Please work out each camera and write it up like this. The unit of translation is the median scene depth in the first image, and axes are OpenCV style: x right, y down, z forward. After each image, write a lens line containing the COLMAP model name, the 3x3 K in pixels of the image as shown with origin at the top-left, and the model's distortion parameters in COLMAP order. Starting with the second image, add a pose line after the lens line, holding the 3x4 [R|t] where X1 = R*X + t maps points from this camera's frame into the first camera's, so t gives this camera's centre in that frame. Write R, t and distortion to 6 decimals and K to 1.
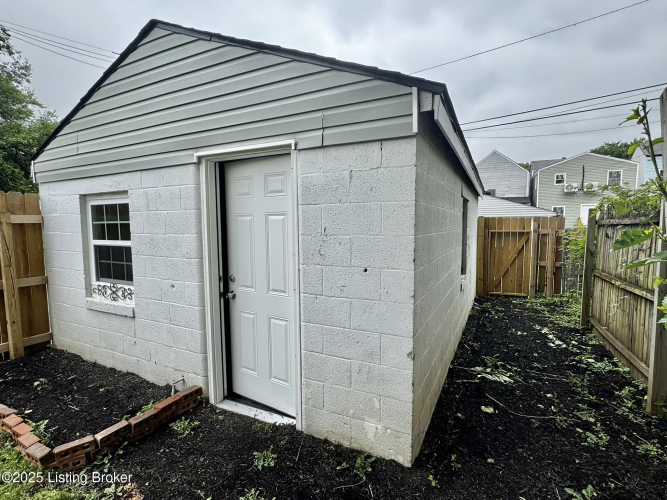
lens RADIAL K [[331.1, 0, 331.3], [0, 331.1, 250.9], [0, 0, 1]] dist [-0.003338, -0.000416]
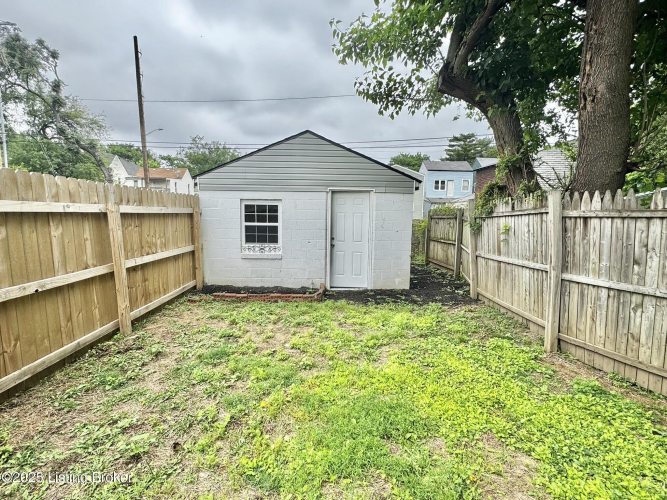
lens RADIAL K [[331.1, 0, 334.0], [0, 331.1, 249.3], [0, 0, 1]] dist [-0.003338, -0.000416]
pose [[0.876804, -0.032754, 0.479731, -1.254268], [0.018214, 0.999224, 0.034931, 0.066536], [-0.480502, -0.021890, 0.876720, -0.979996]]
